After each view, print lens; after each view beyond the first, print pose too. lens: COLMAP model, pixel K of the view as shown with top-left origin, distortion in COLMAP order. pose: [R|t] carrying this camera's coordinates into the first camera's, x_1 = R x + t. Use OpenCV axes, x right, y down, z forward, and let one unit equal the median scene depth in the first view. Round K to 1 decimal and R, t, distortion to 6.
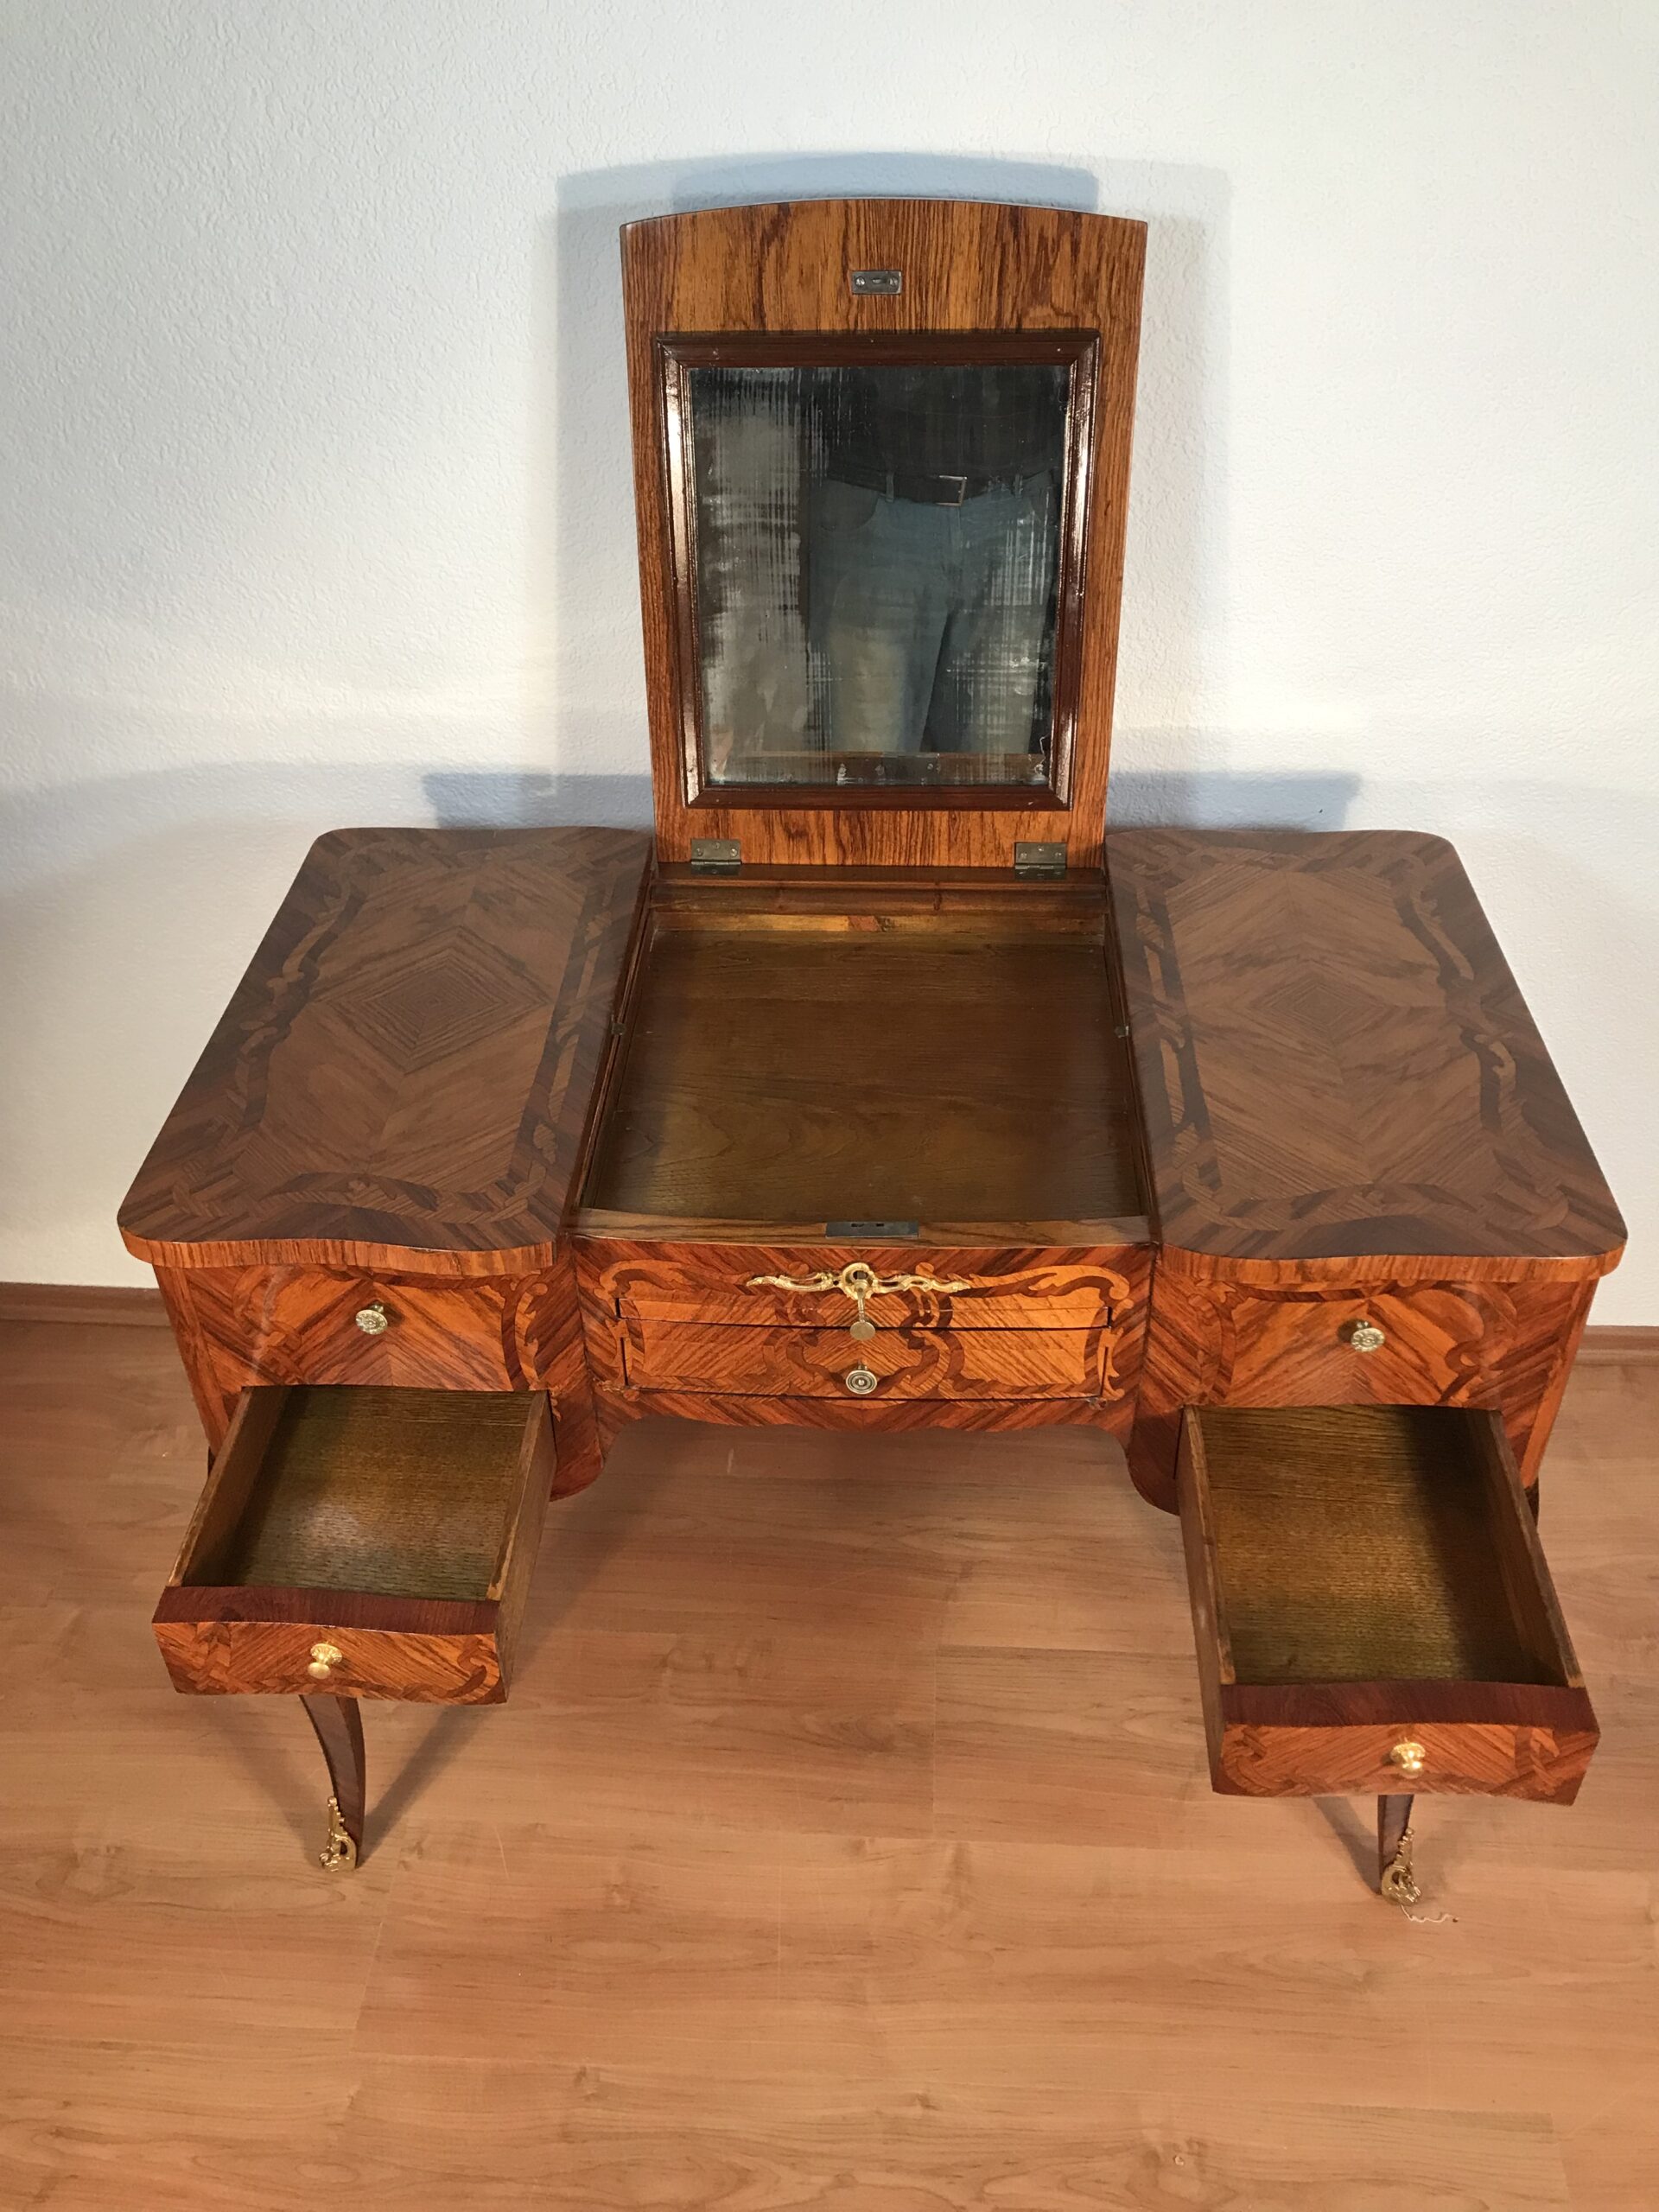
lens RADIAL K [[1952.9, 0, 829.5], [0, 1952.9, 1106.0], [0, 0, 1]] dist [0.106519, -0.150680]
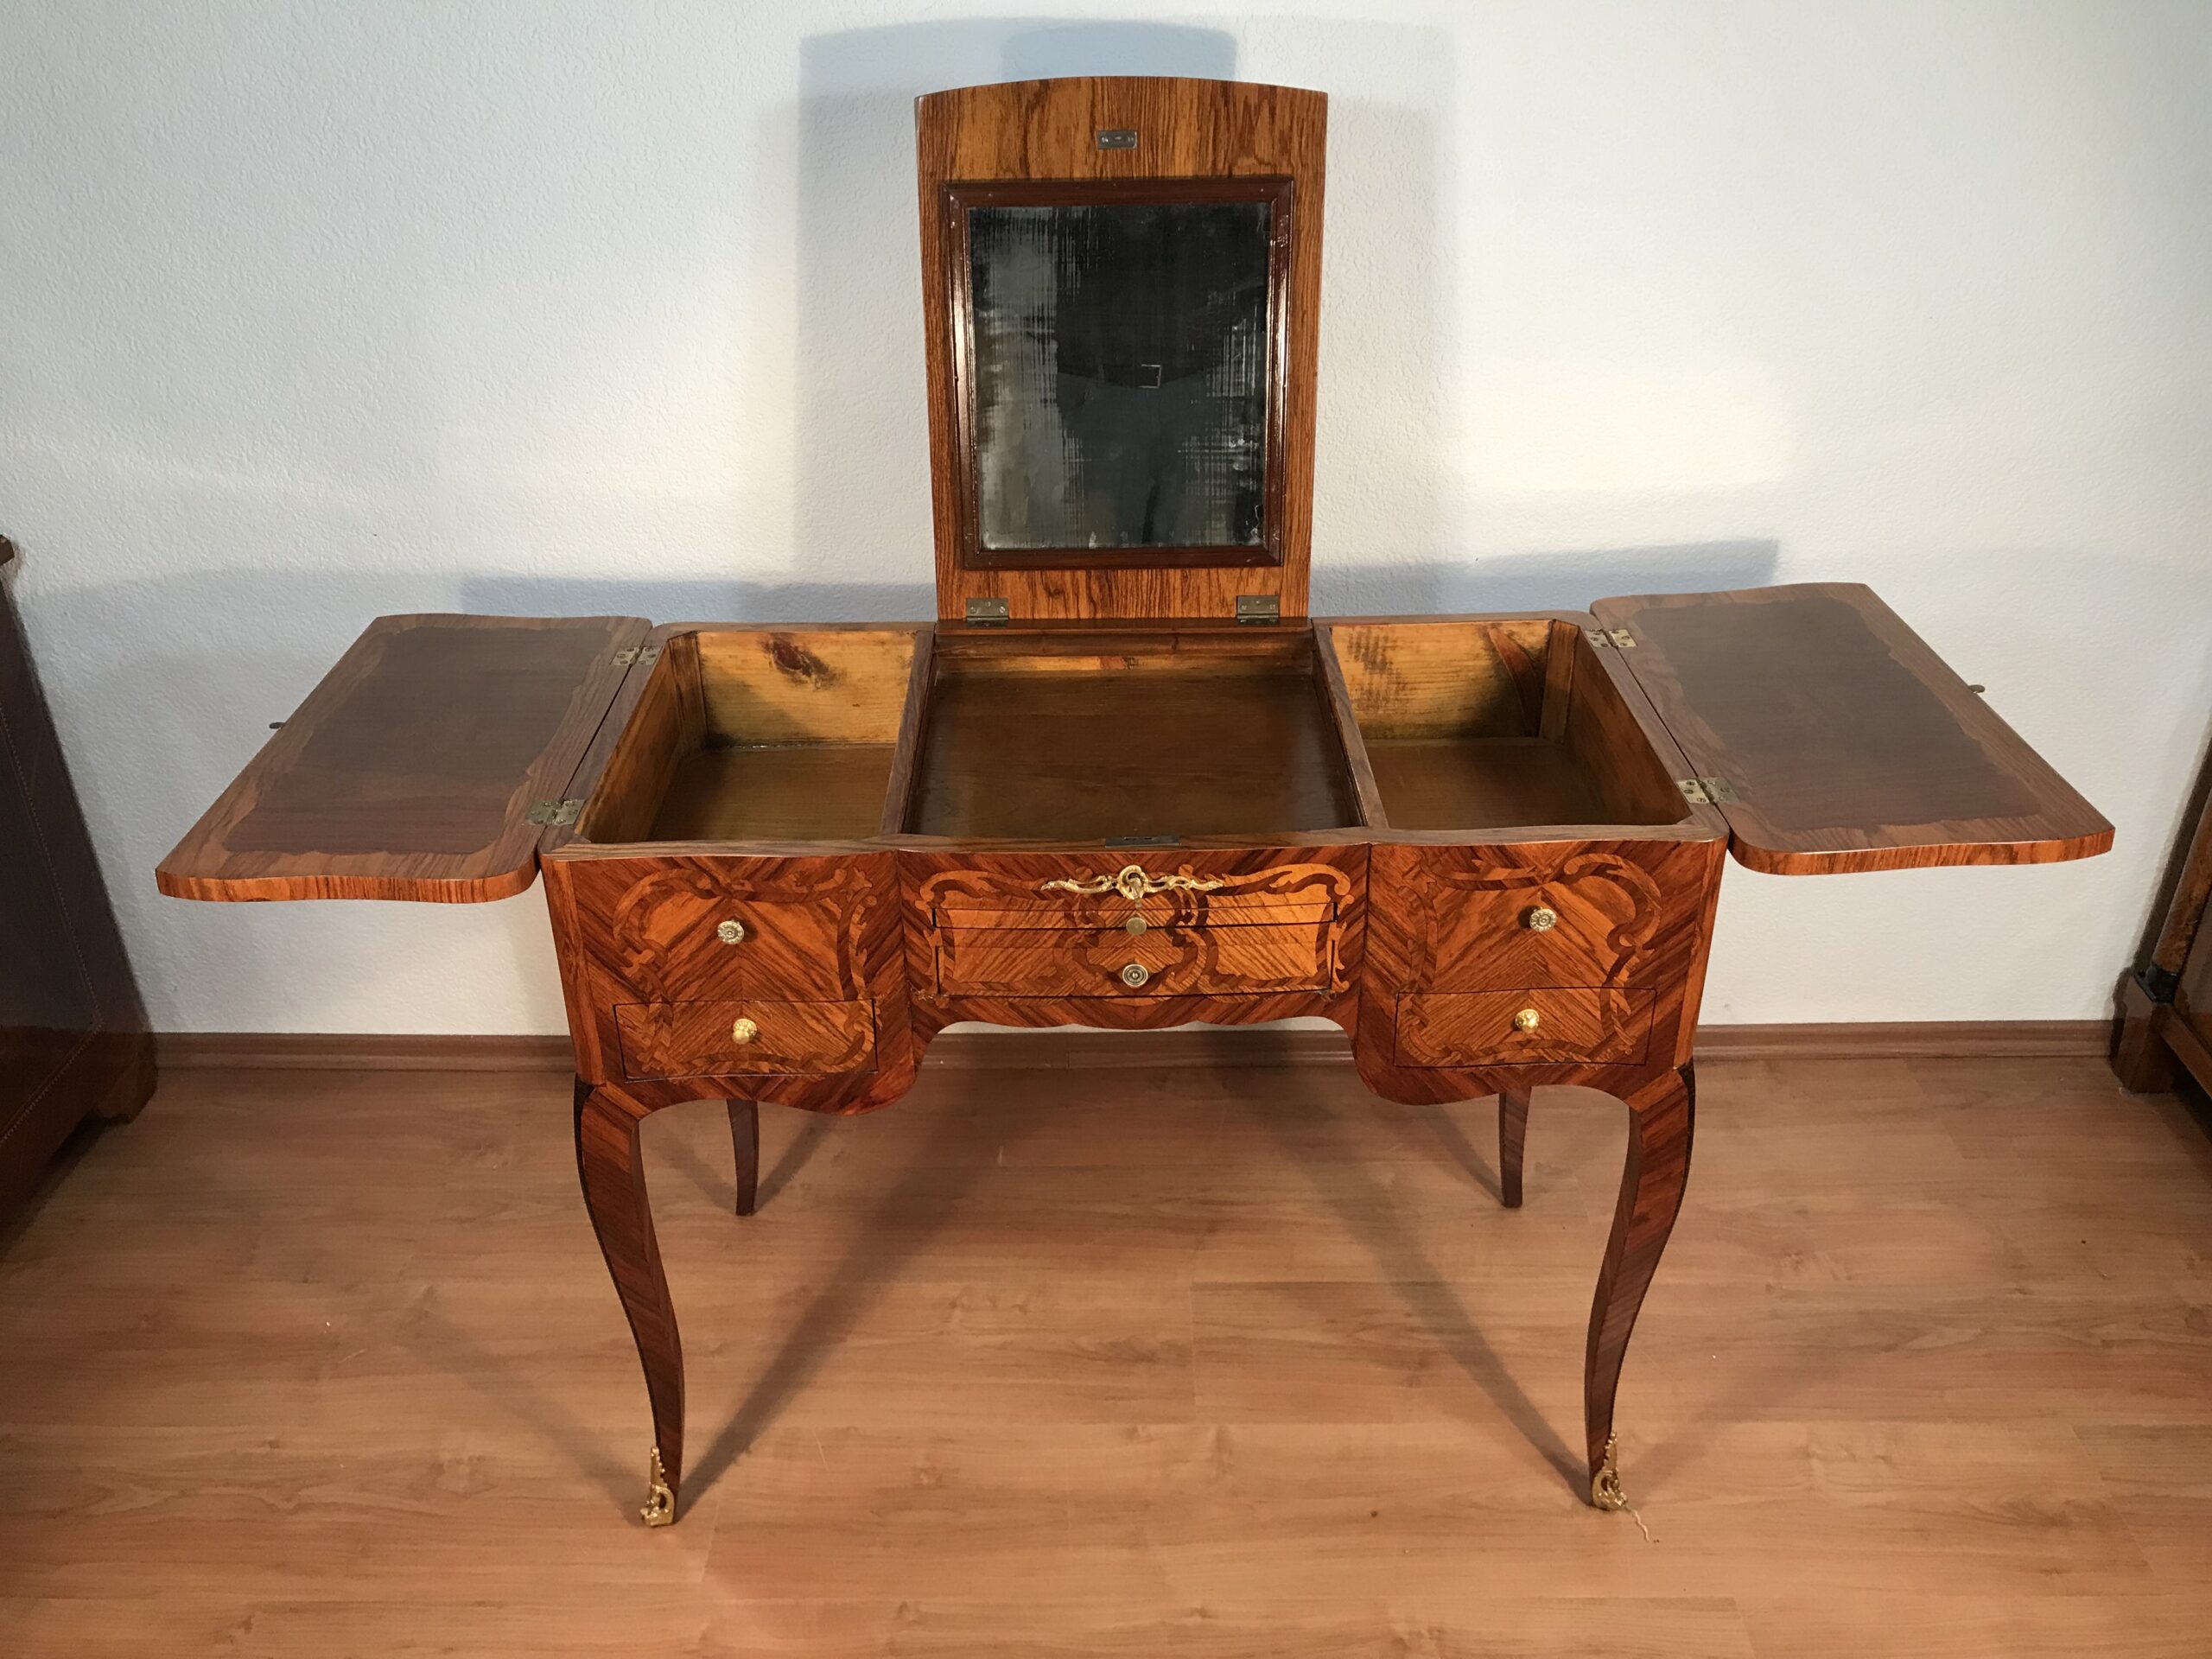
lens RADIAL K [[1952.9, 0, 1104.0], [0, 1952.9, 841.4], [0, 0, 1]] dist [0.106519, -0.150680]
pose [[0.998733, -0.018920, 0.046621, -0.052090], [0.025048, 0.990586, -0.134583, 0.198693], [-0.043636, 0.135580, 0.989805, -0.191579]]
